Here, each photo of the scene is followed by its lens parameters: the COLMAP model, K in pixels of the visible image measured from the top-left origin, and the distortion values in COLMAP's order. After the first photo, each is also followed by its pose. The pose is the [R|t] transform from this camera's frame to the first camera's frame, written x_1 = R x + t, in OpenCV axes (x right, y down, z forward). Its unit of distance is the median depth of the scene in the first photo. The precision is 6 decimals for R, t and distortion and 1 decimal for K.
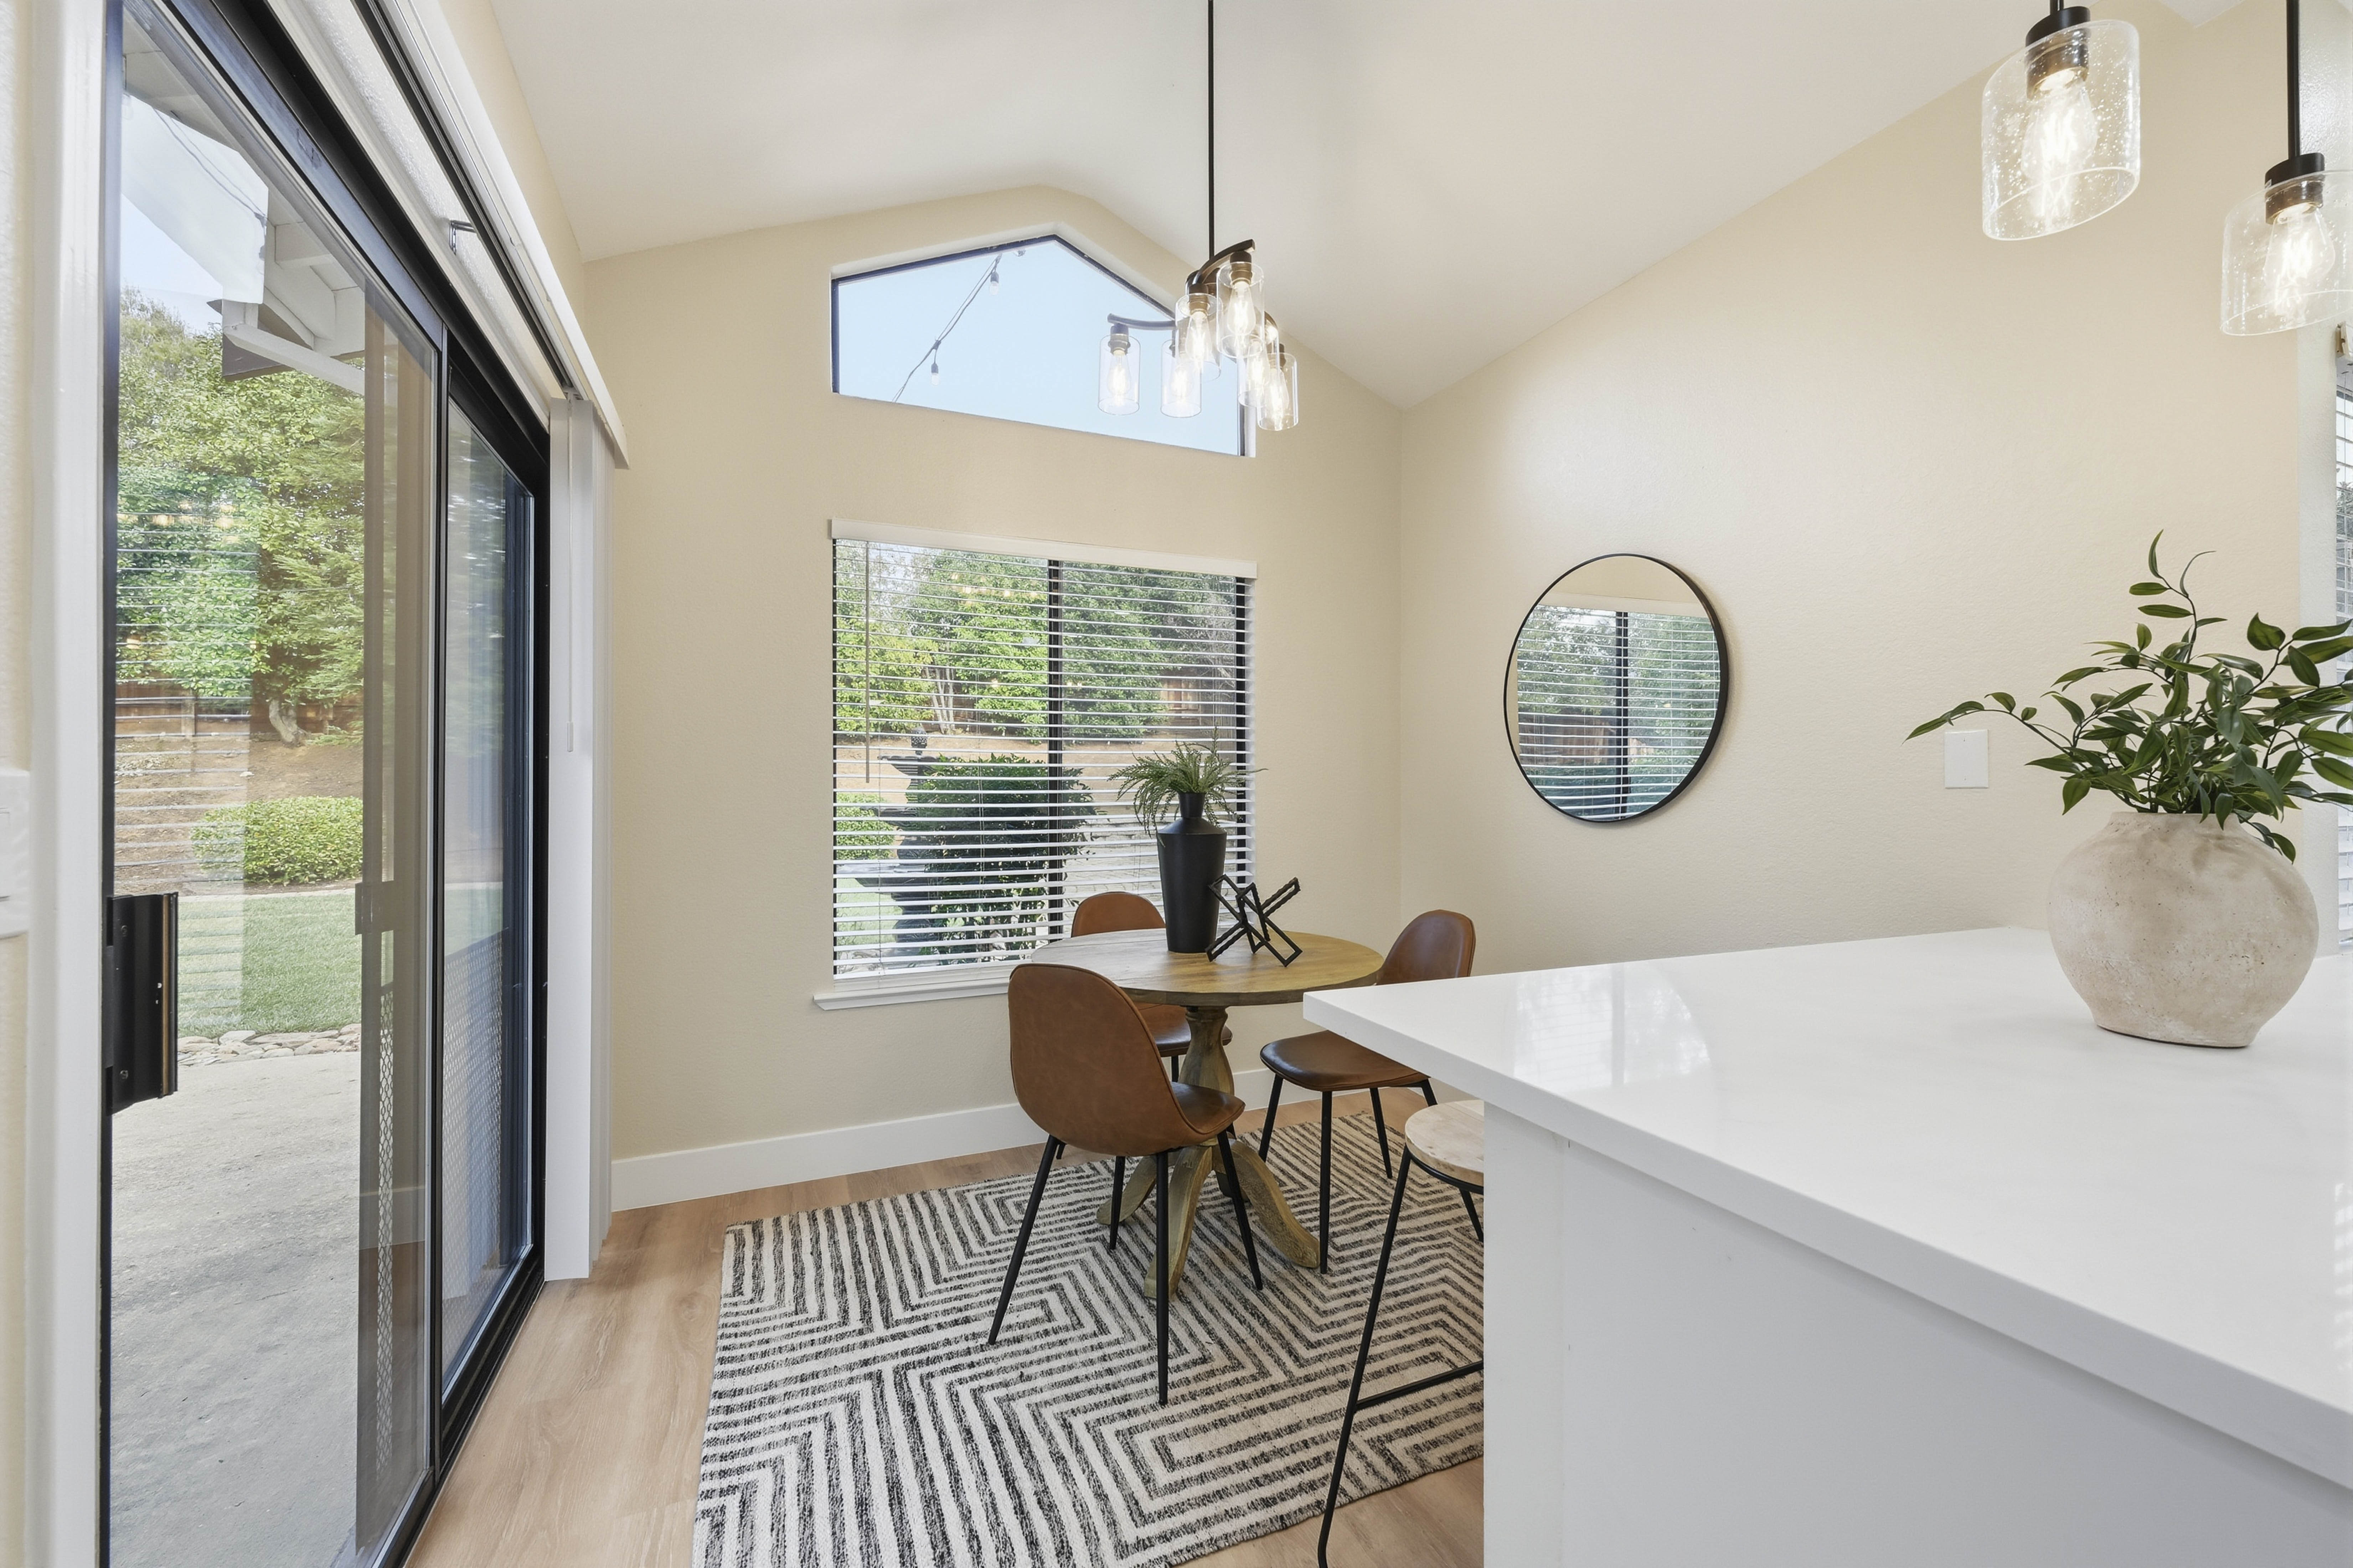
lens RADIAL K [[921.2, 0, 1197.8], [0, 921.2, 789.2], [0, 0, 1]] dist [-0.006260, 0.000779]
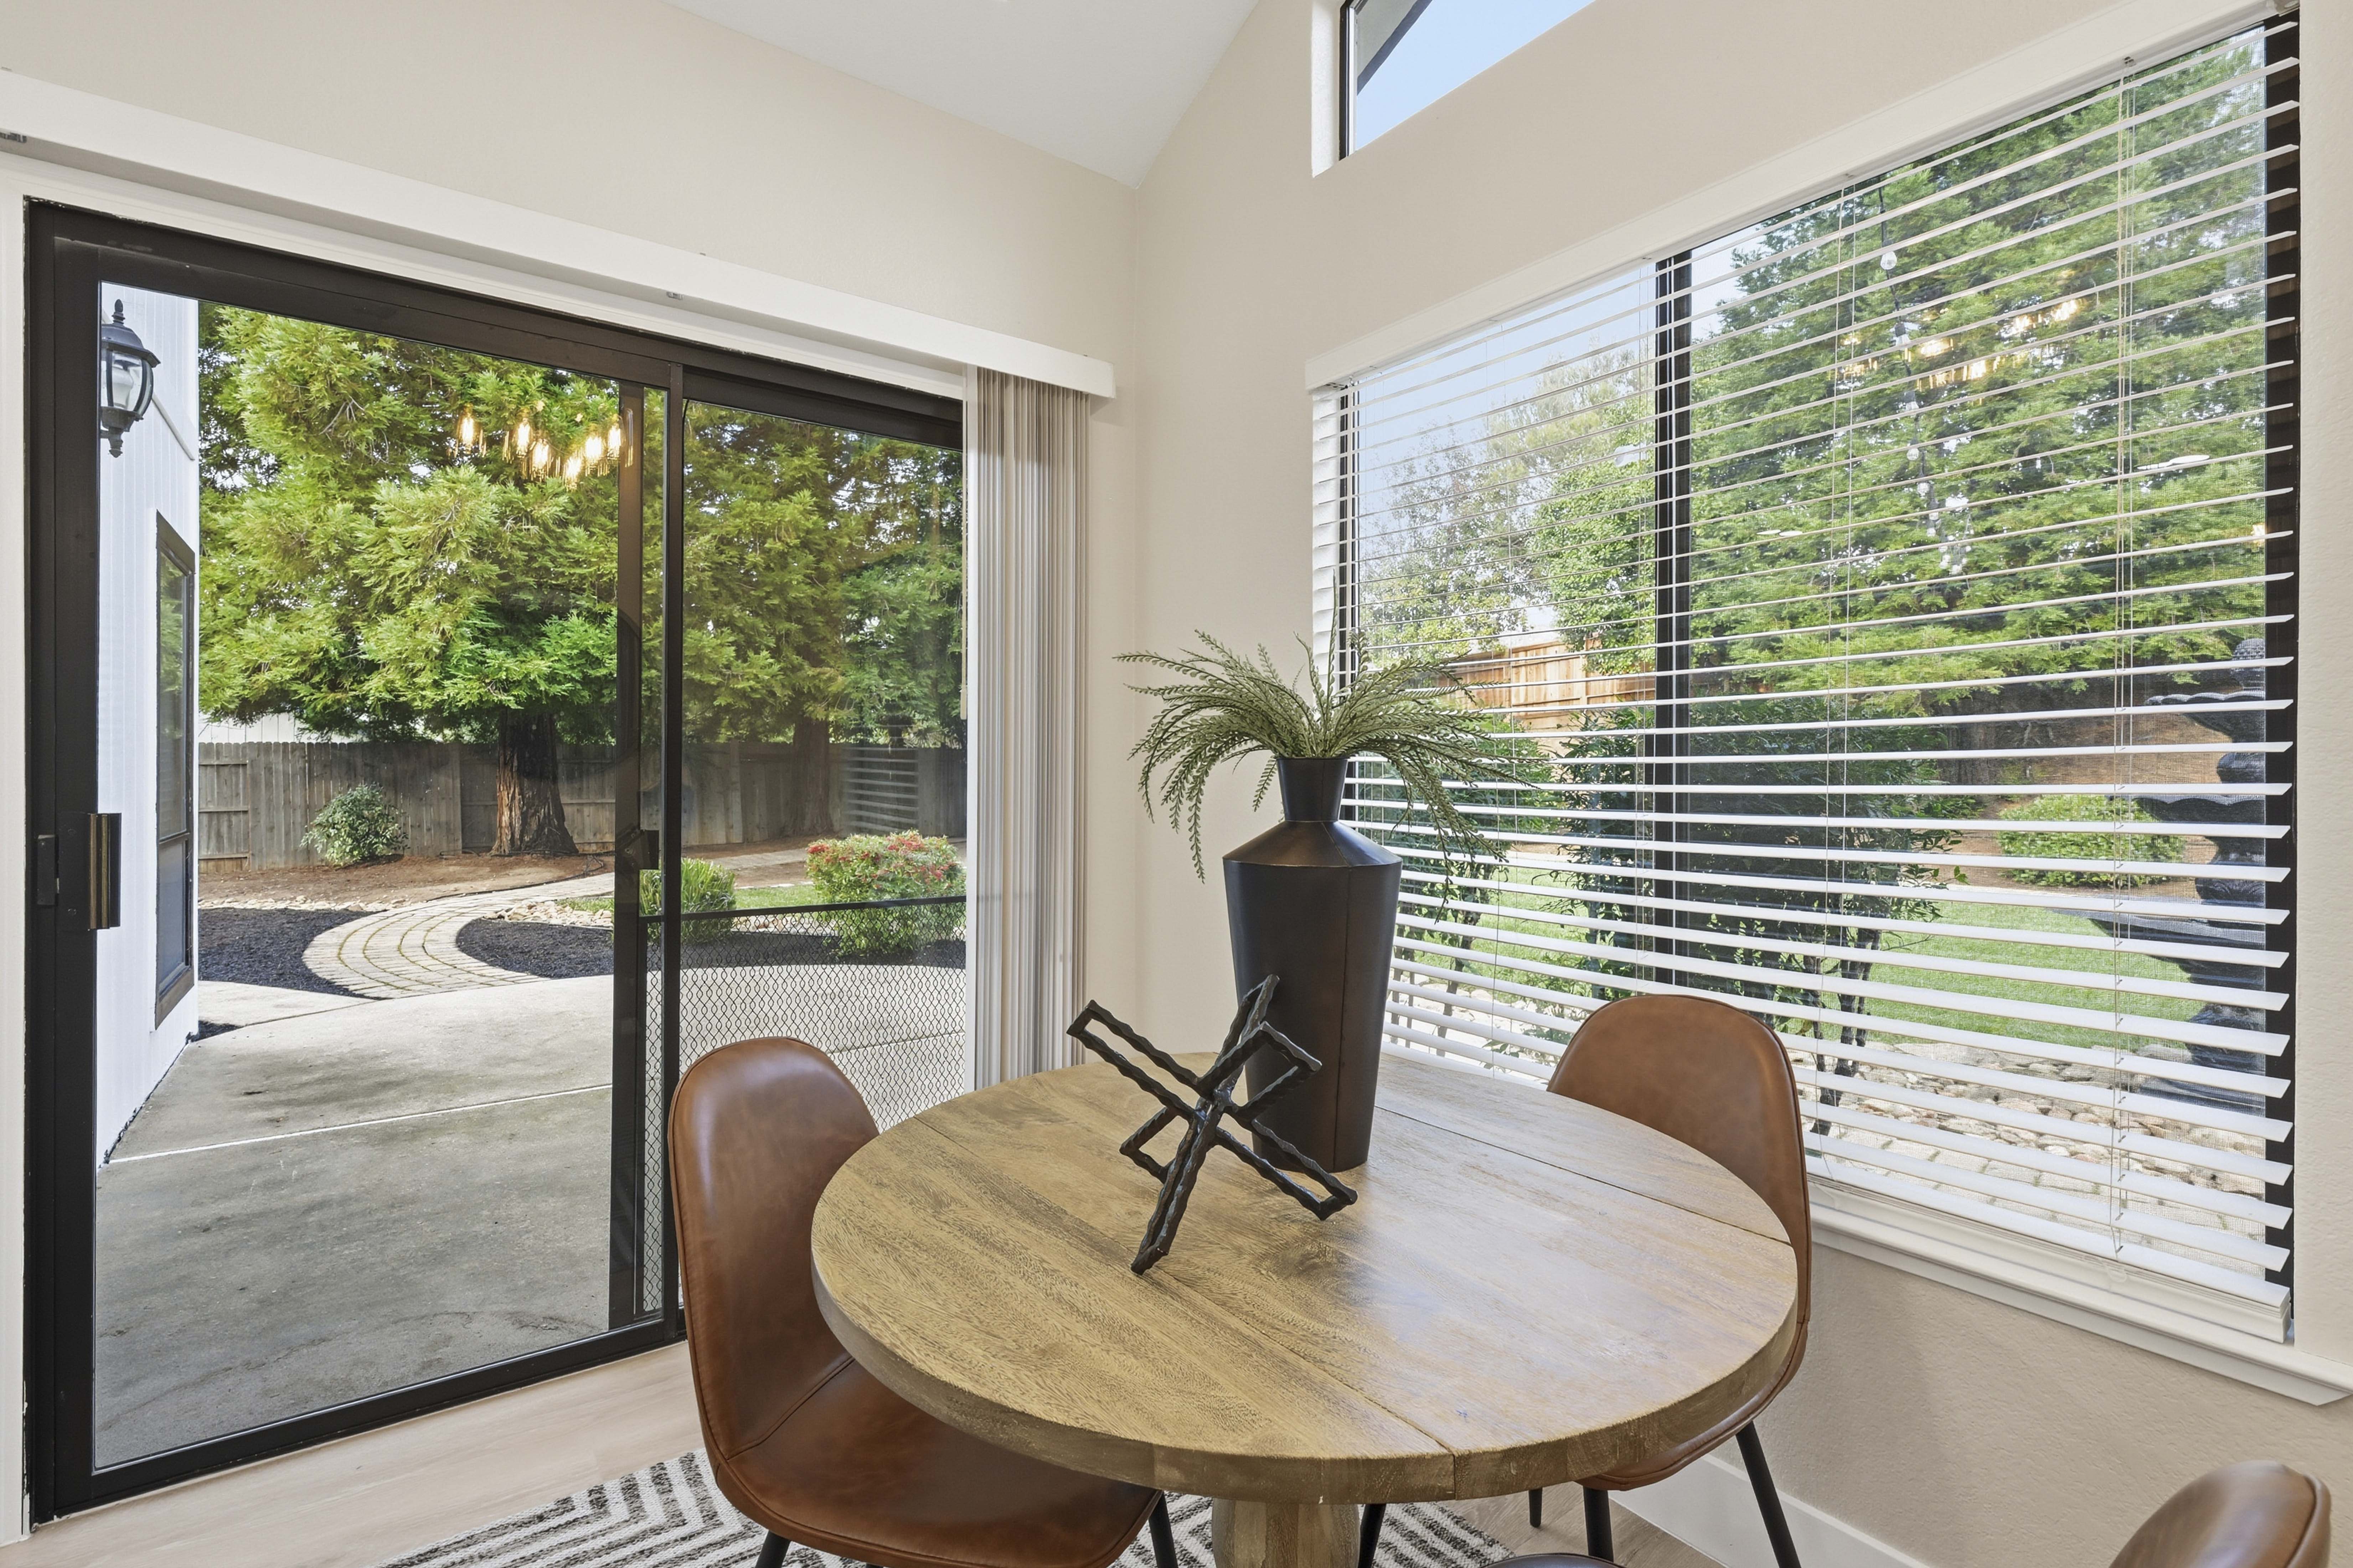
lens RADIAL K [[1097.1, 0, 1190.7], [0, 1097.1, 770.7], [0, 0, 1]] dist [-0.002834, -0.000360]
pose [[0.209737, 0.004718, -0.977746, 0.083815], [-0.000408, 0.999989, 0.004738, 0.001567], [0.977758, -0.000595, 0.209737, 0.166391]]
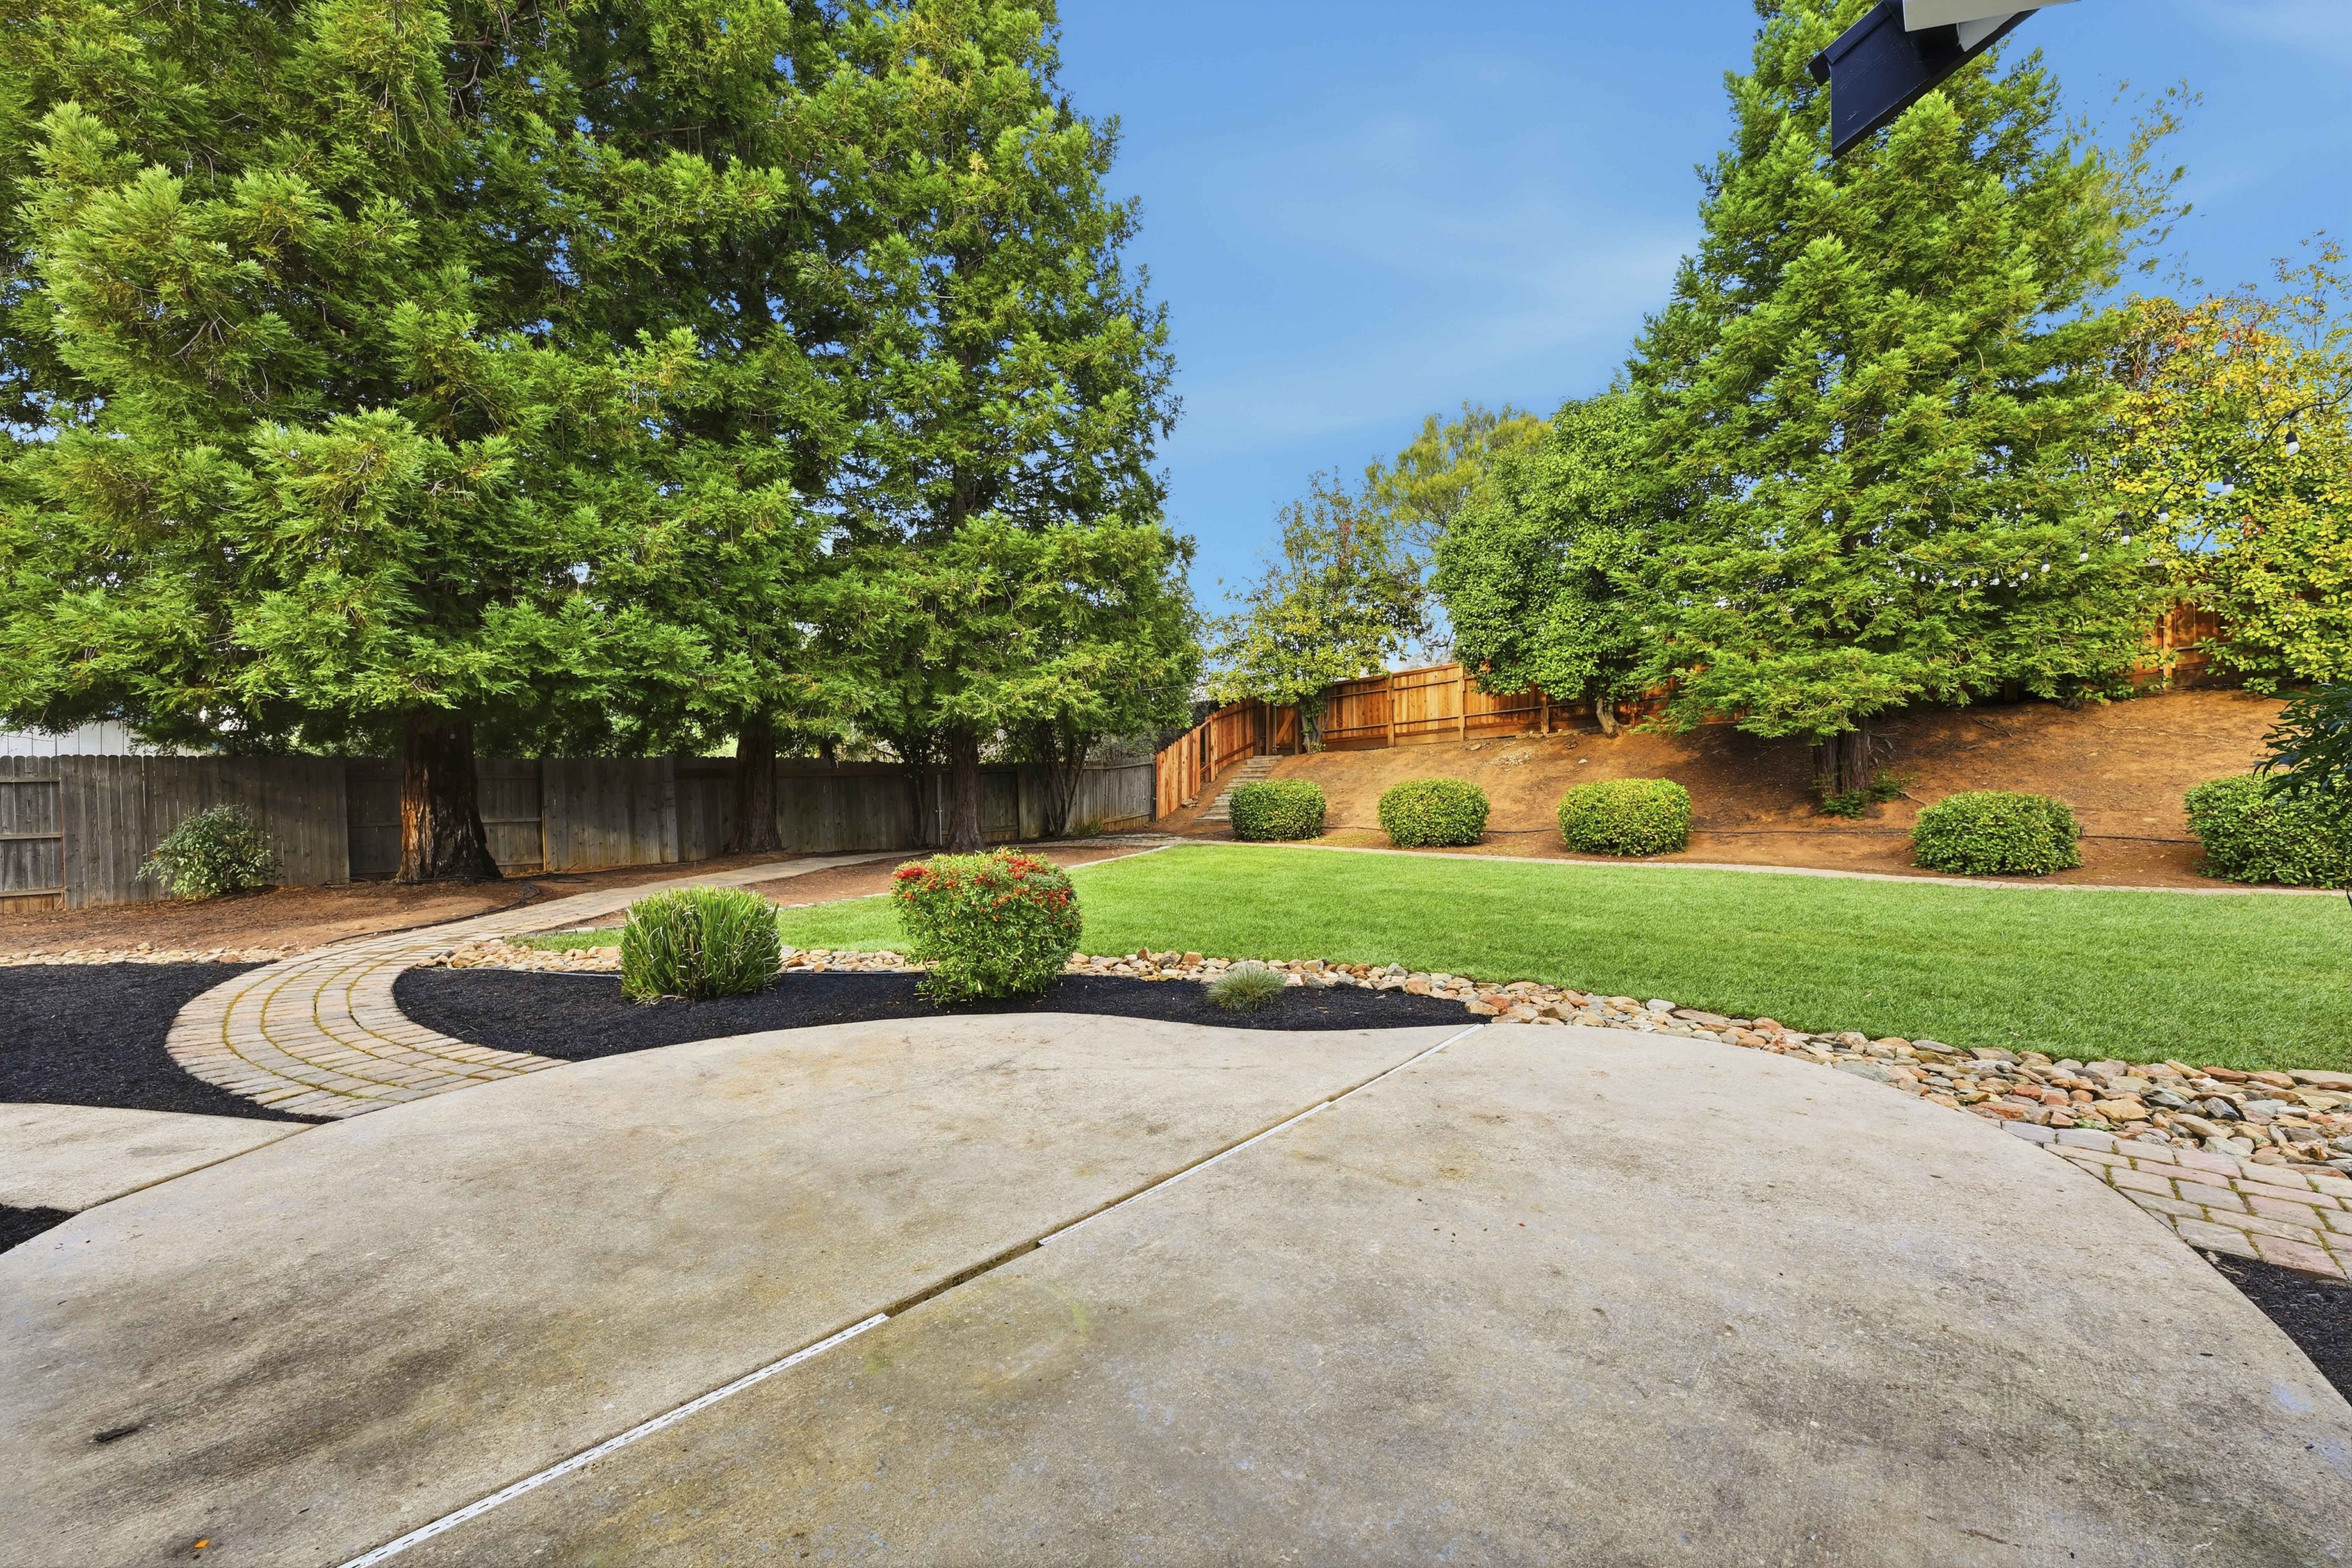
lens RADIAL K [[921.0, 0, 1184.9], [0, 921.0, 787.0], [0, 0, 1]] dist [-0.006260, 0.000779]
pose [[0.381791, 0.002231, -0.924246, -0.120320], [0.007288, 0.999959, 0.005425, 0.007805], [0.924220, -0.008808, 0.381759, 0.050447]]
